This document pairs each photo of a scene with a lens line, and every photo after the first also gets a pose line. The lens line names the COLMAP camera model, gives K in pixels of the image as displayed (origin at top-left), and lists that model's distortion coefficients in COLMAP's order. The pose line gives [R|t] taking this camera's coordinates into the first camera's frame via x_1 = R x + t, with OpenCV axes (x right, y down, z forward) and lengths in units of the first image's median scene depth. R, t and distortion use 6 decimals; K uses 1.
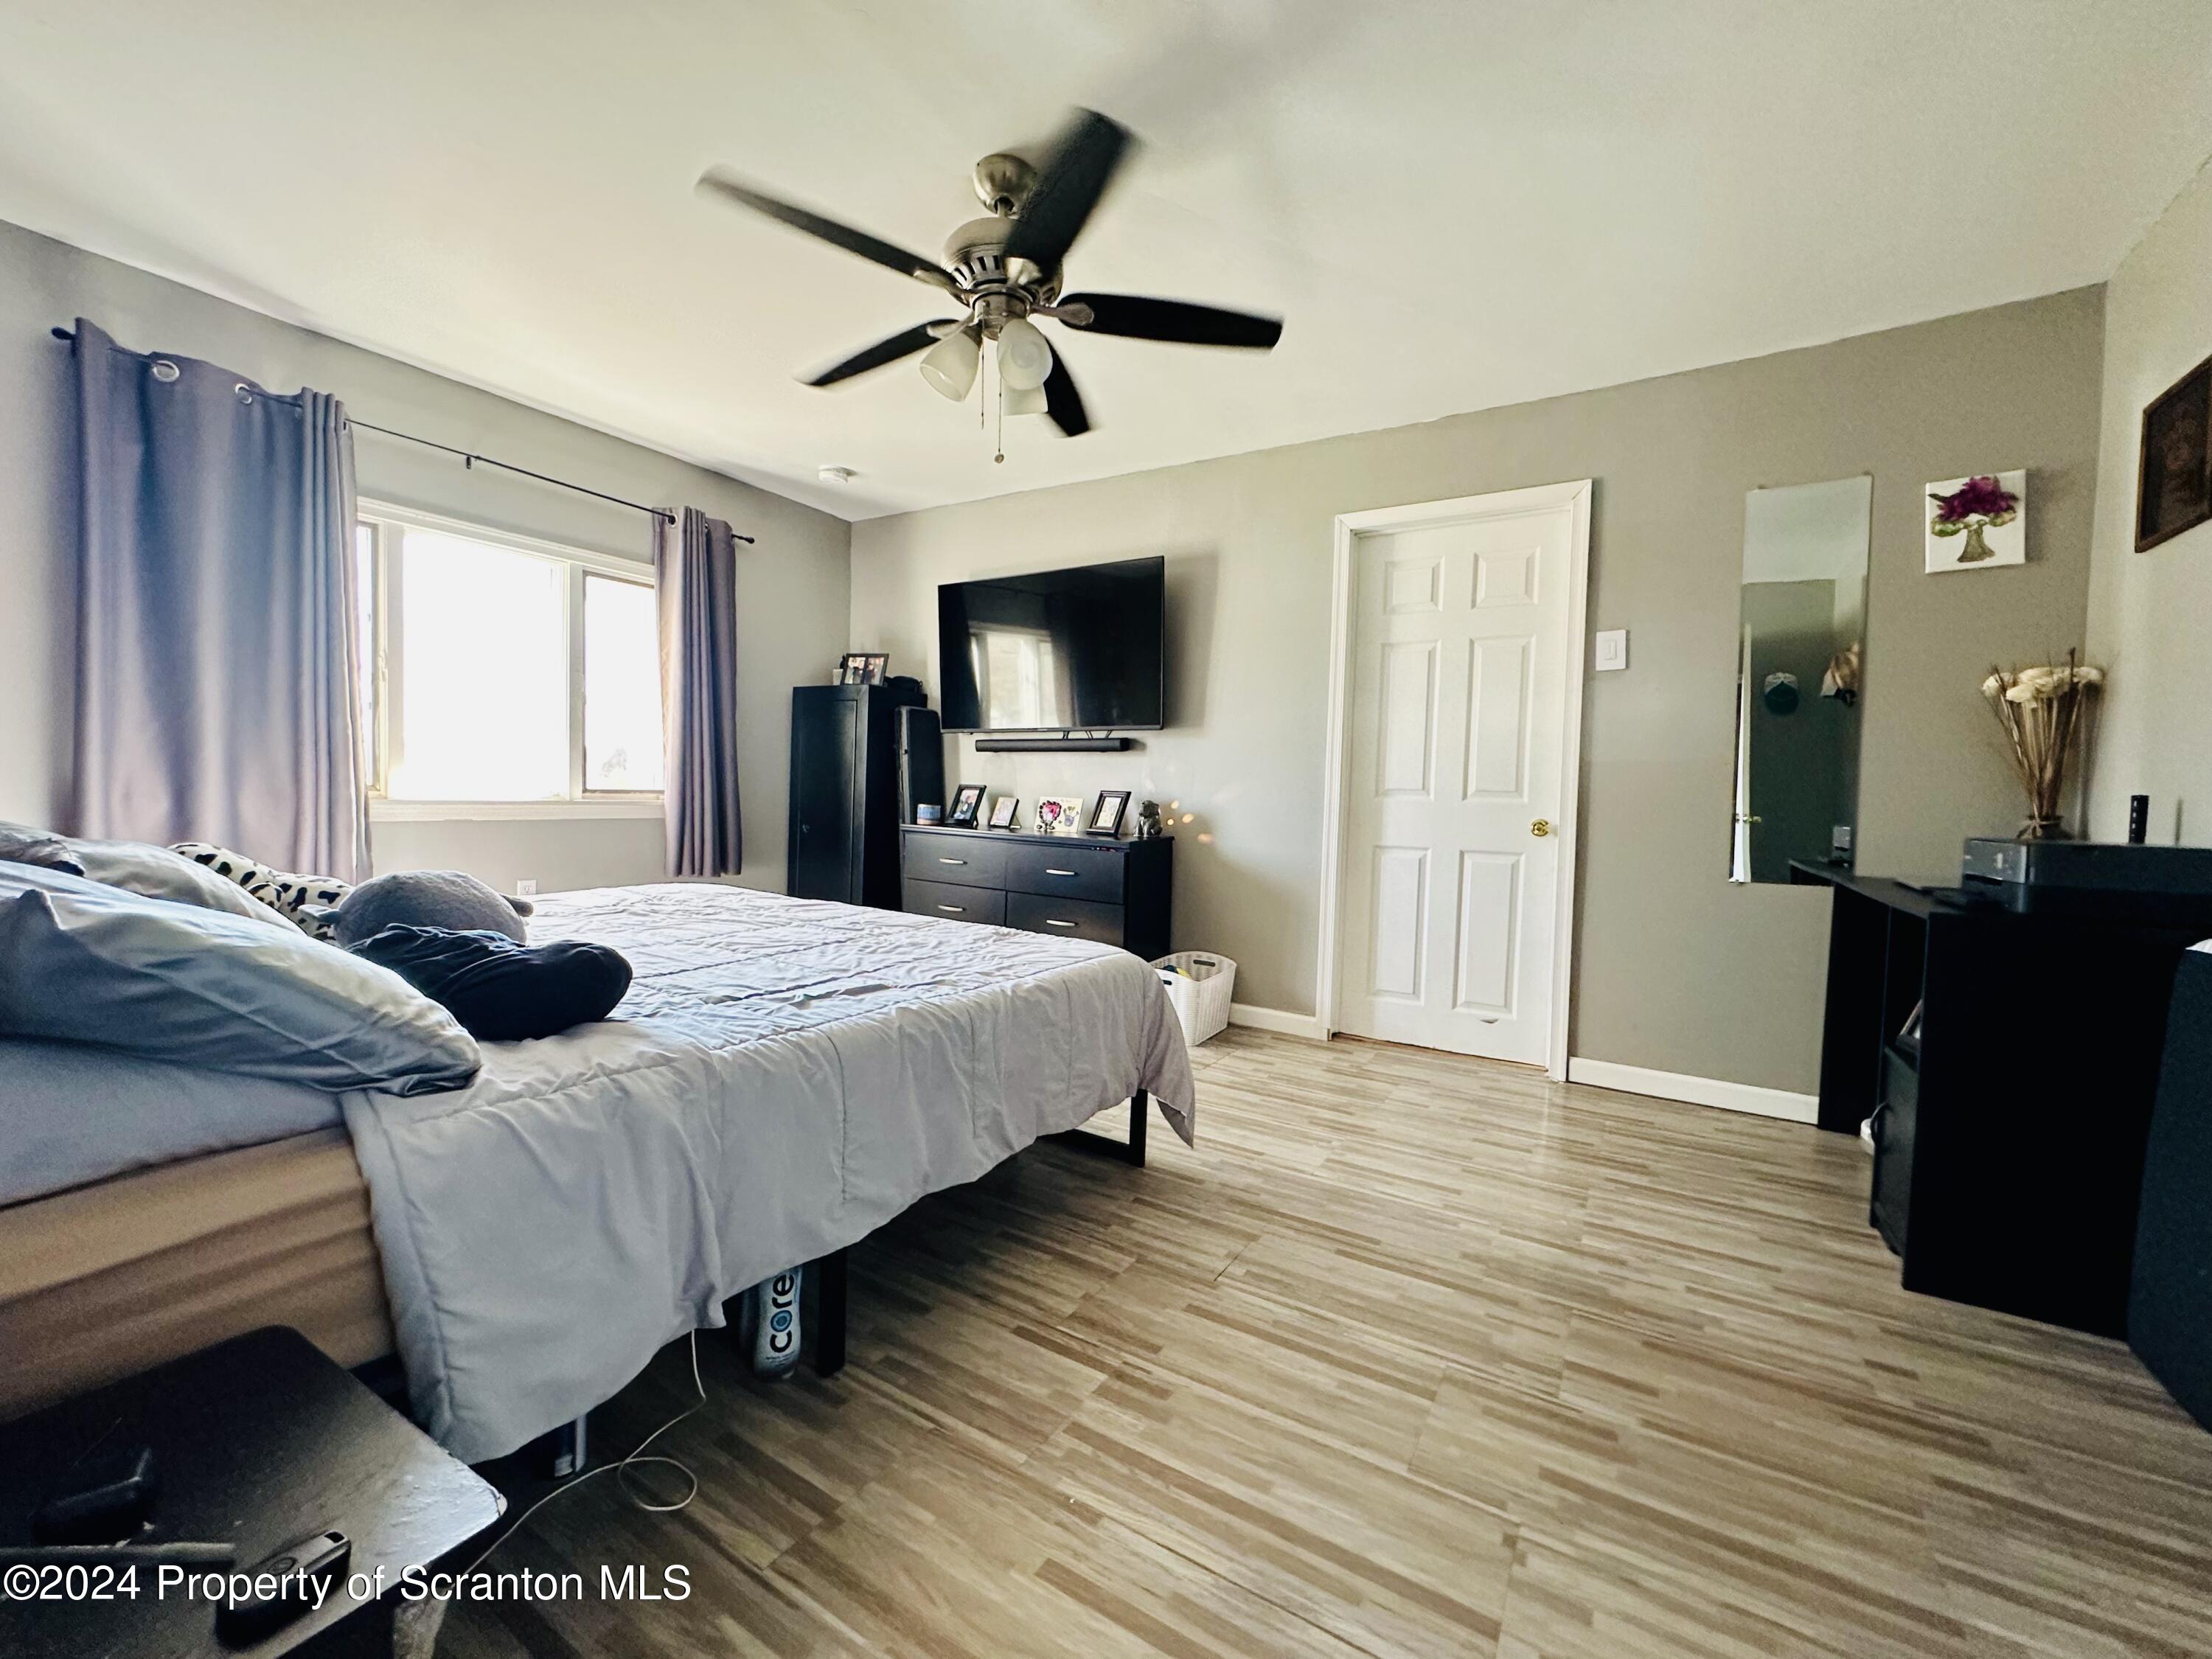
lens RADIAL K [[887.0, 0, 1106.0], [0, 887.0, 829.5], [0, 0, 1]] dist [-0.001776, -0.000245]
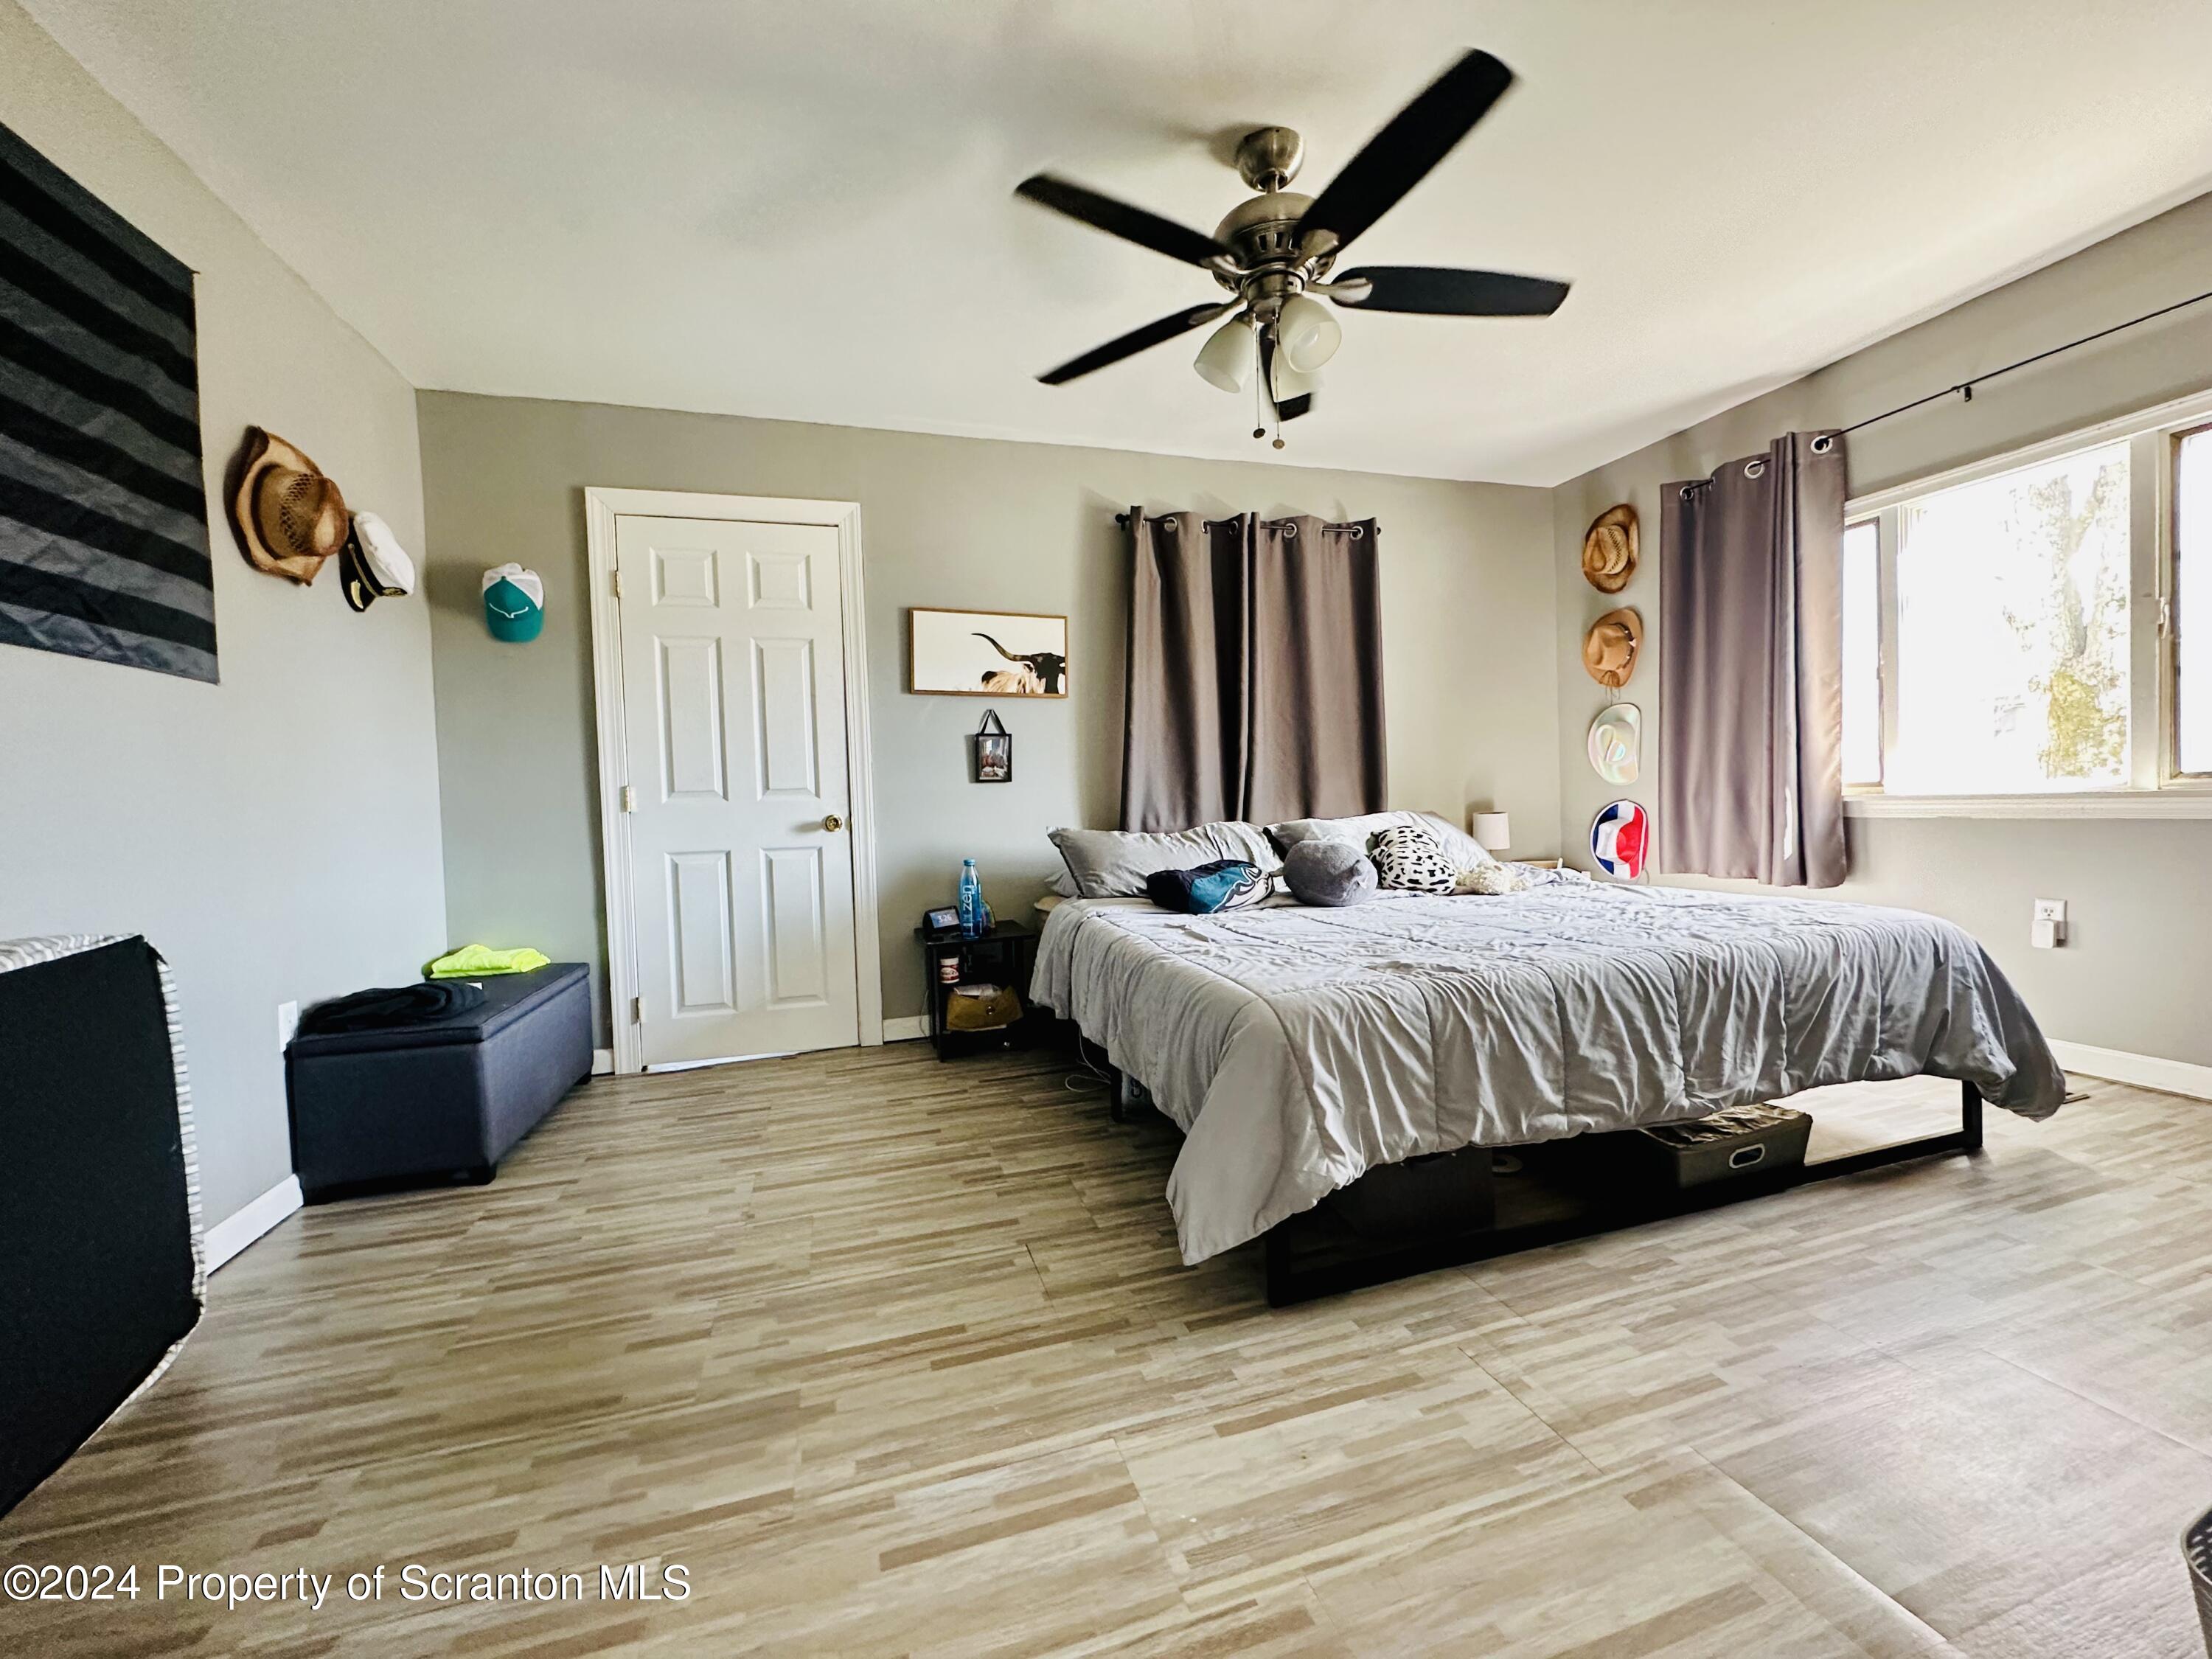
lens RADIAL K [[887.0, 0, 1106.0], [0, 887.0, 829.5], [0, 0, 1]] dist [-0.001776, -0.000245]
pose [[-0.662866, 0.019589, -0.748482, 0.823205], [-0.012682, 0.999221, 0.037383, -0.037518], [0.748631, 0.034272, -0.662100, 1.700312]]
